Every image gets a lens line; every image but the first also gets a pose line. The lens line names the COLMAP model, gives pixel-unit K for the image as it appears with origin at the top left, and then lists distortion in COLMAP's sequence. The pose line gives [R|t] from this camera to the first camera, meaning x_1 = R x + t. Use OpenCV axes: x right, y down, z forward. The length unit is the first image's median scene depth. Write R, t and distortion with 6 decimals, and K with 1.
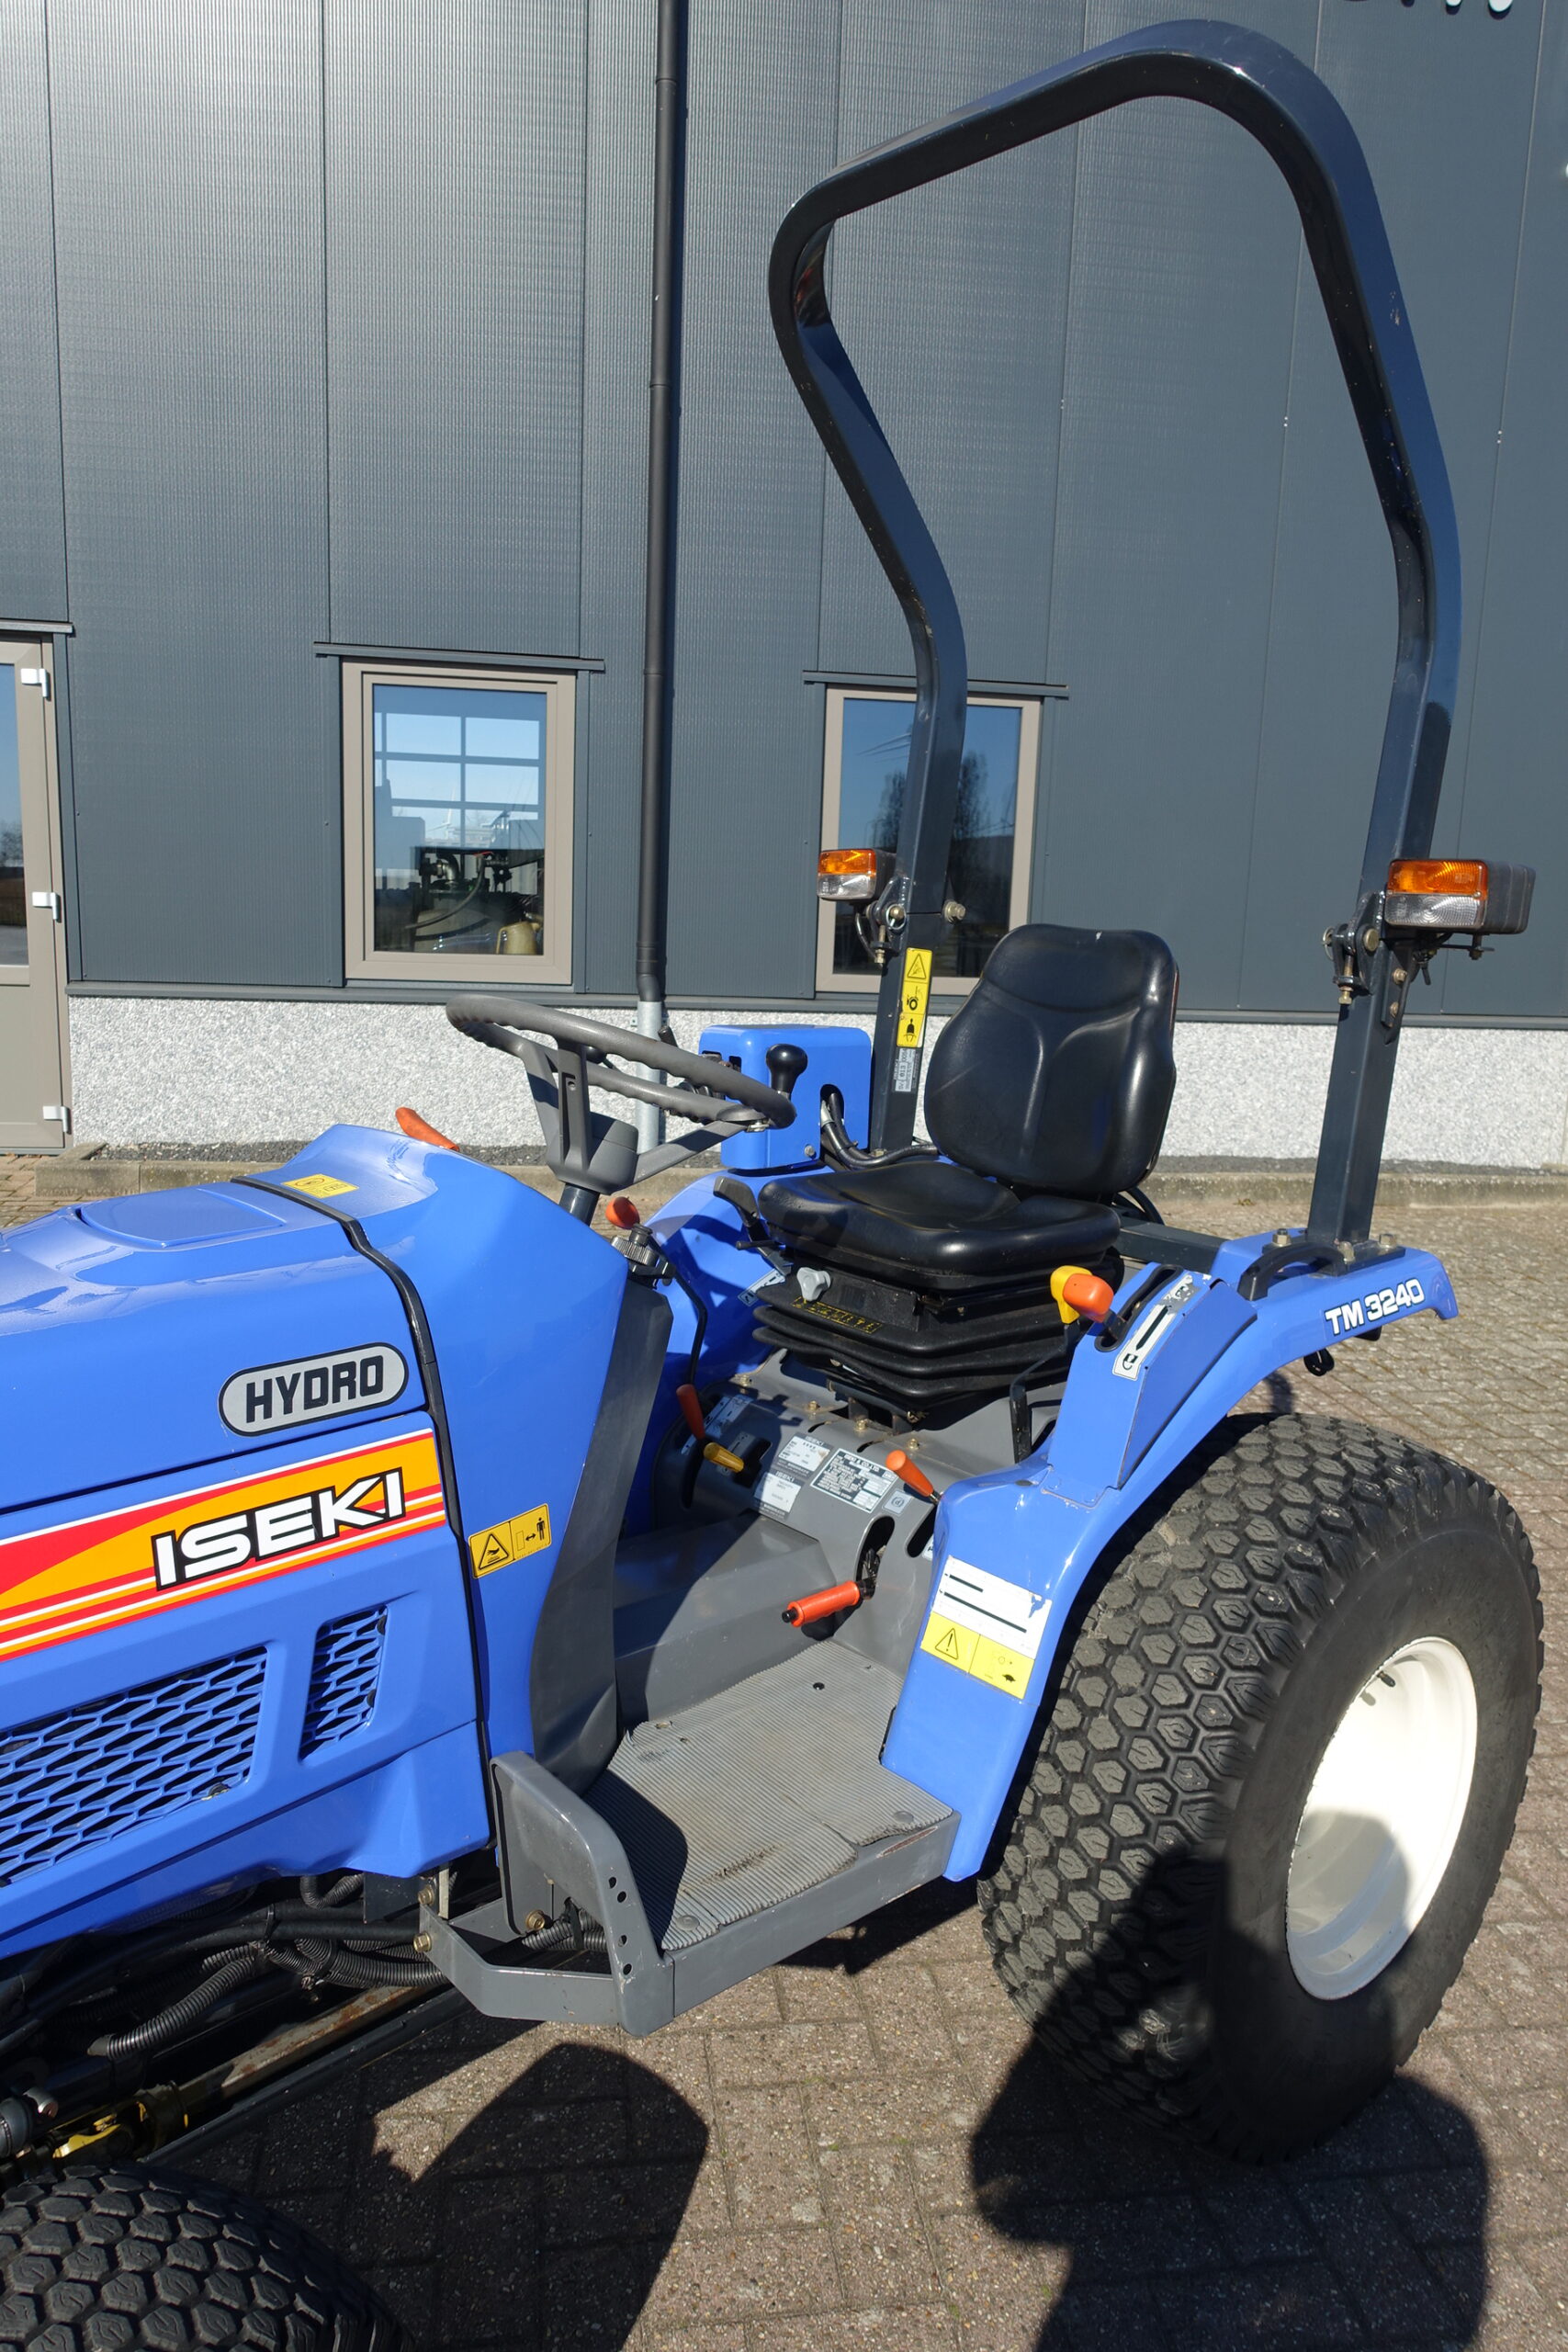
lens RADIAL K [[1623.2, 0, 778.0], [0, 1623.2, 1175.3], [0, 0, 1]] dist [-0.004714, 0.000973]
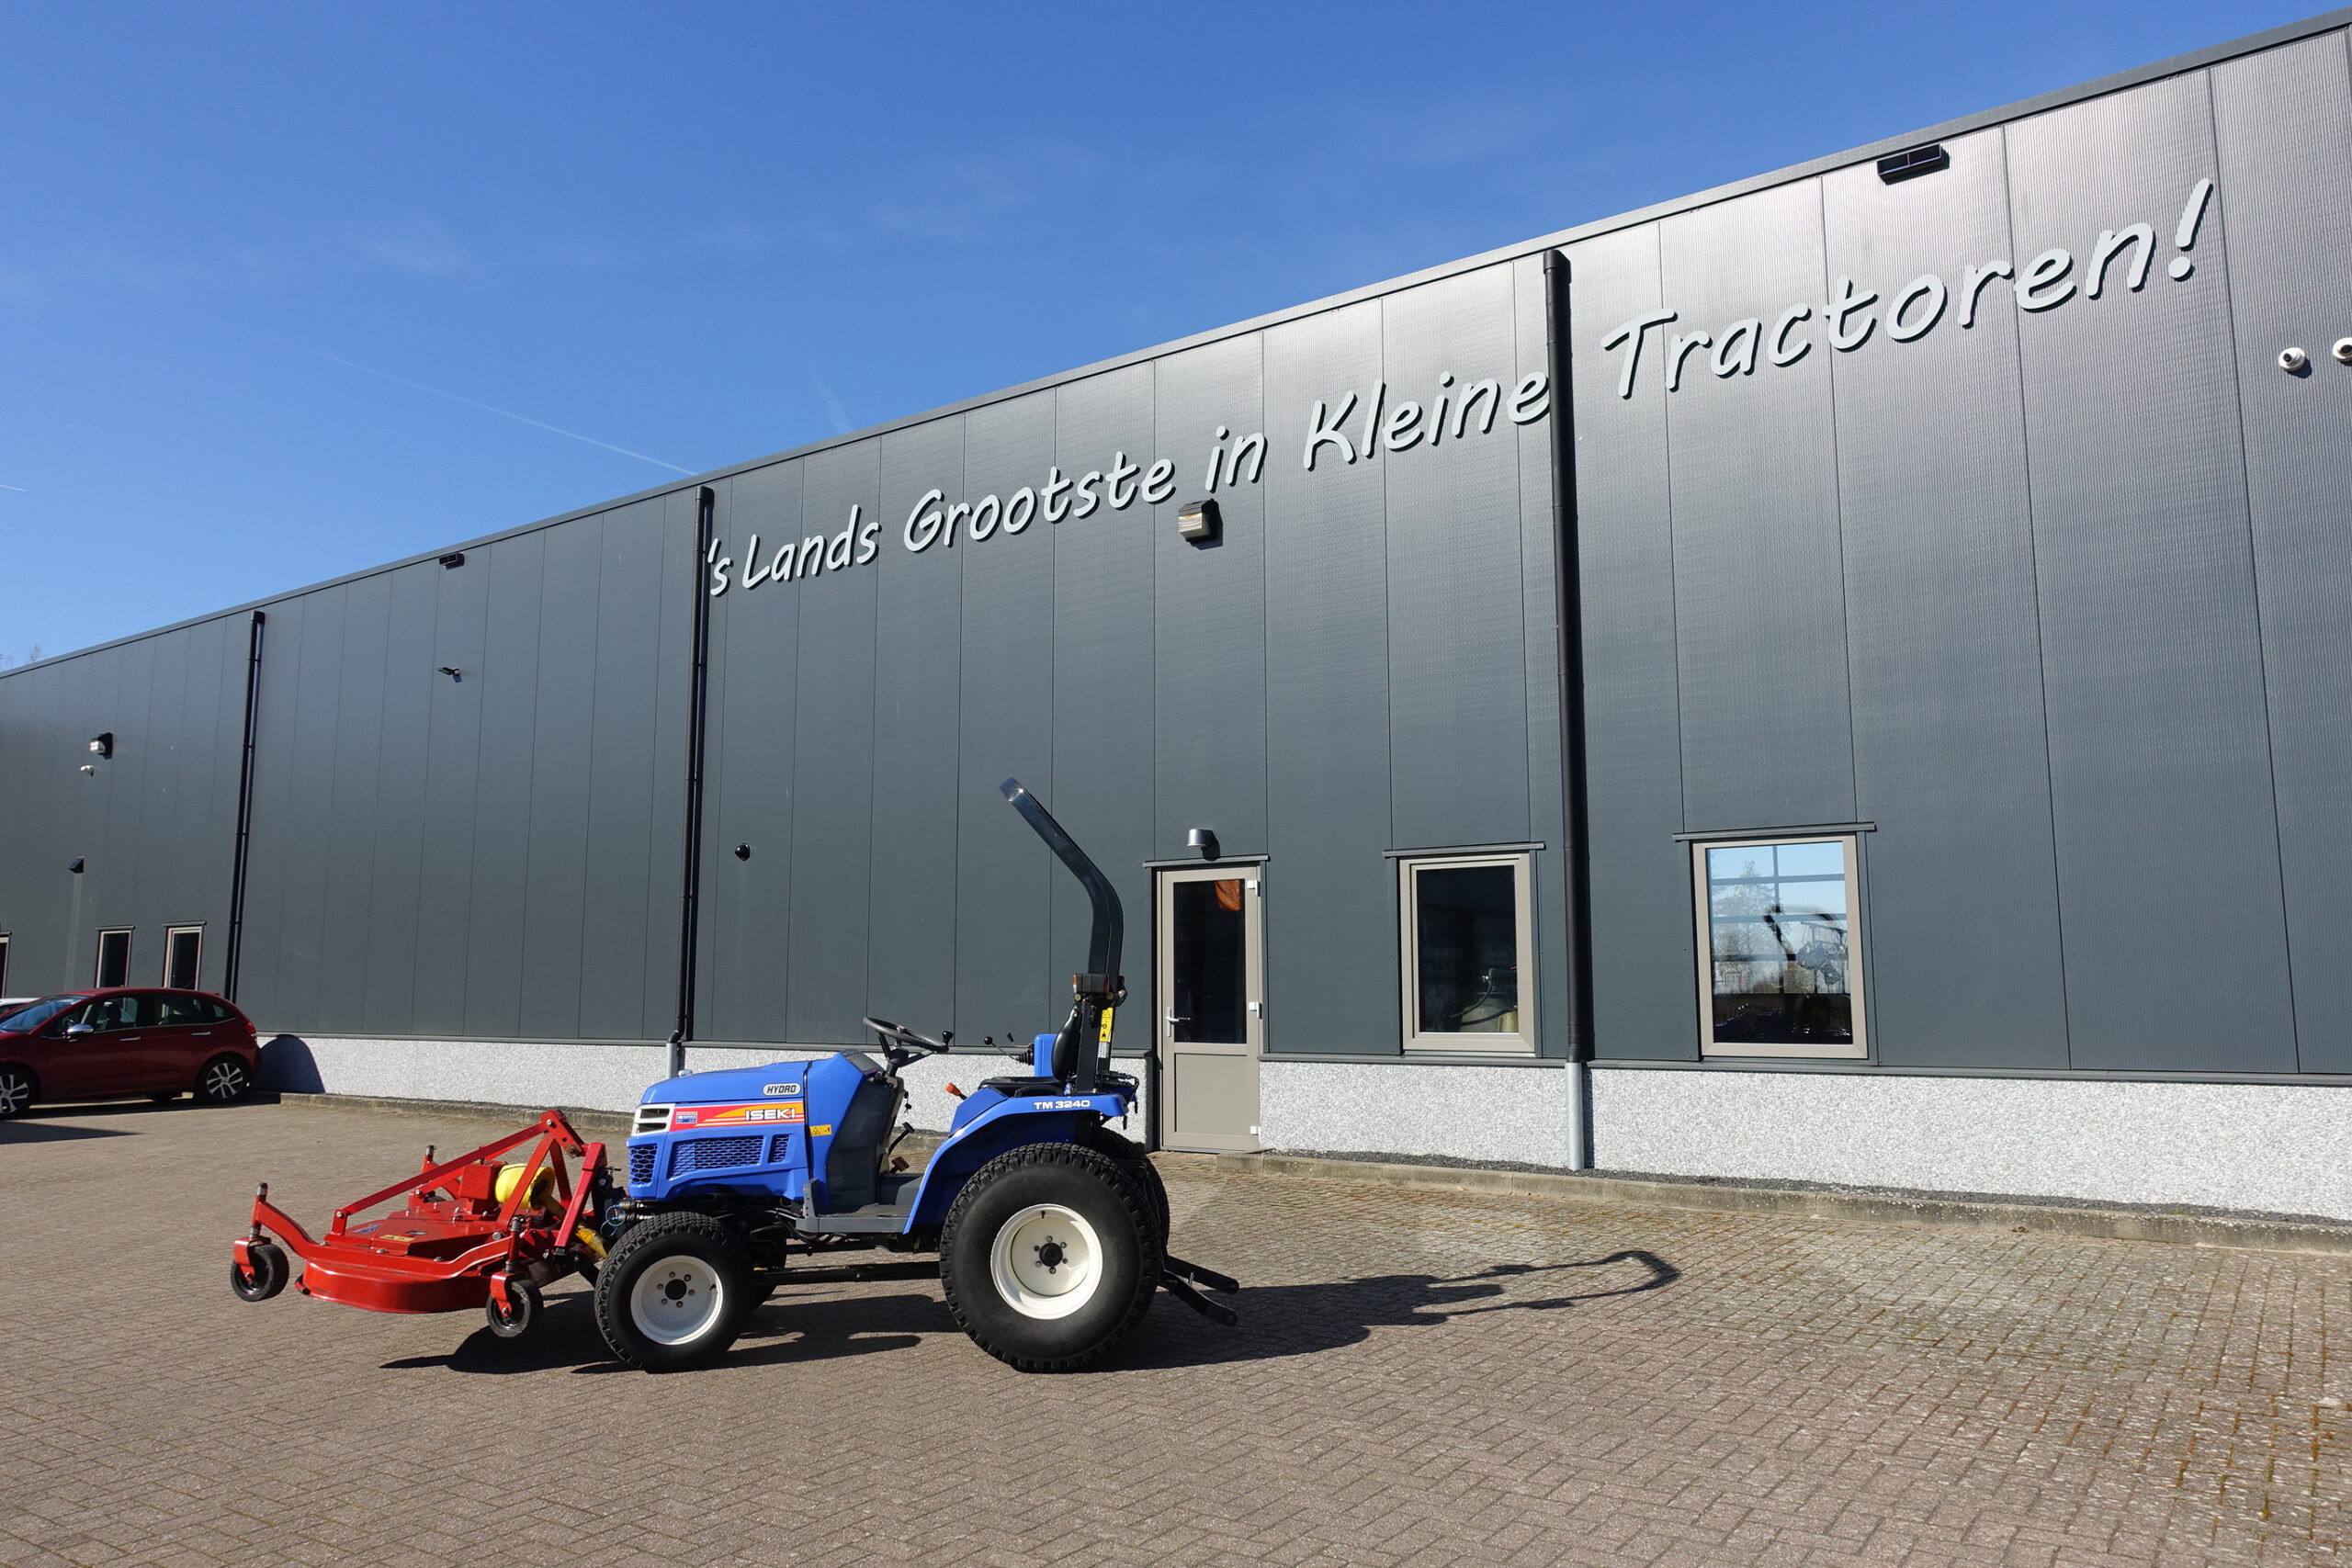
lens RADIAL K [[1620.2, 0, 1176.9], [0, 1620.2, 782.8], [0, 0, 1]] dist [0.002126, 0.003019]
pose [[0.721030, -0.126043, -0.681344, 2.533443], [-0.087663, 0.958821, -0.270143, 0.284060], [0.687336, 0.254510, 0.680290, -1.128976]]
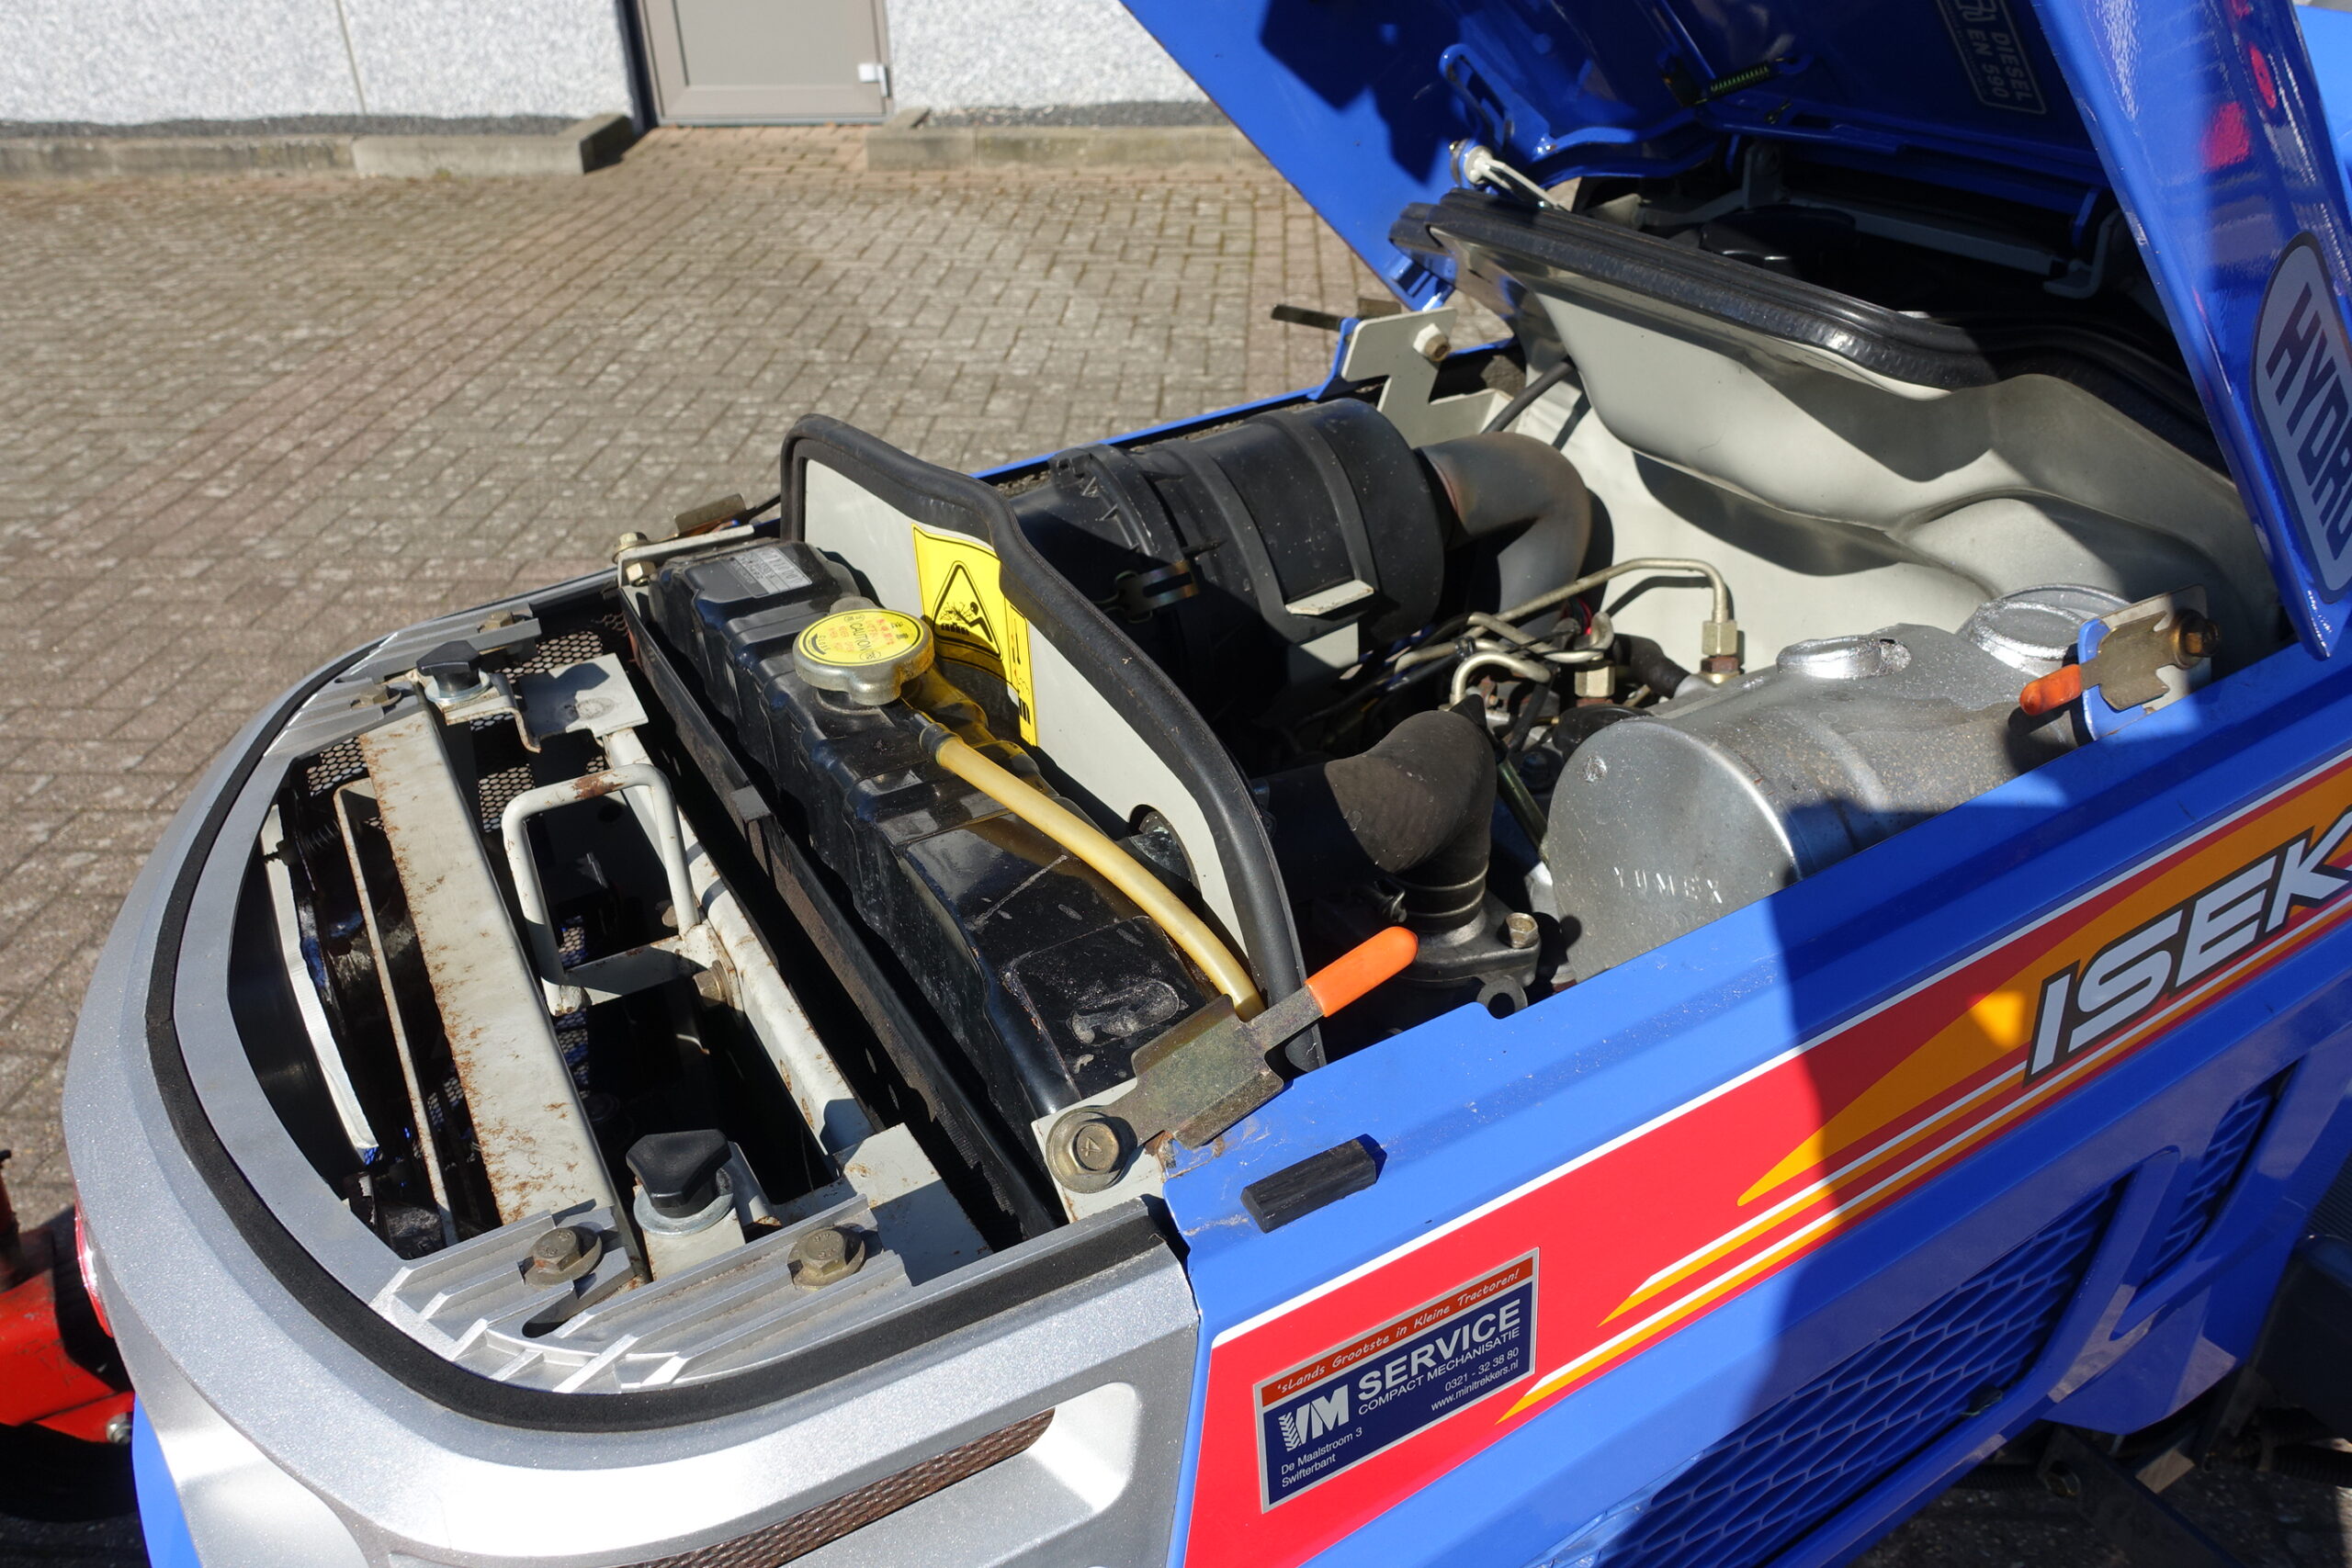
lens RADIAL K [[1599.8, 0, 1163.8], [0, 1599.8, 801.3], [0, 0, 1]] dist [-0.007364, 0.000652]
pose [[0.977083, 0.067526, -0.201862, -0.300572], [0.013807, 0.926243, 0.376673, 0.015652], [0.212408, -0.370828, 0.904085, 0.315706]]
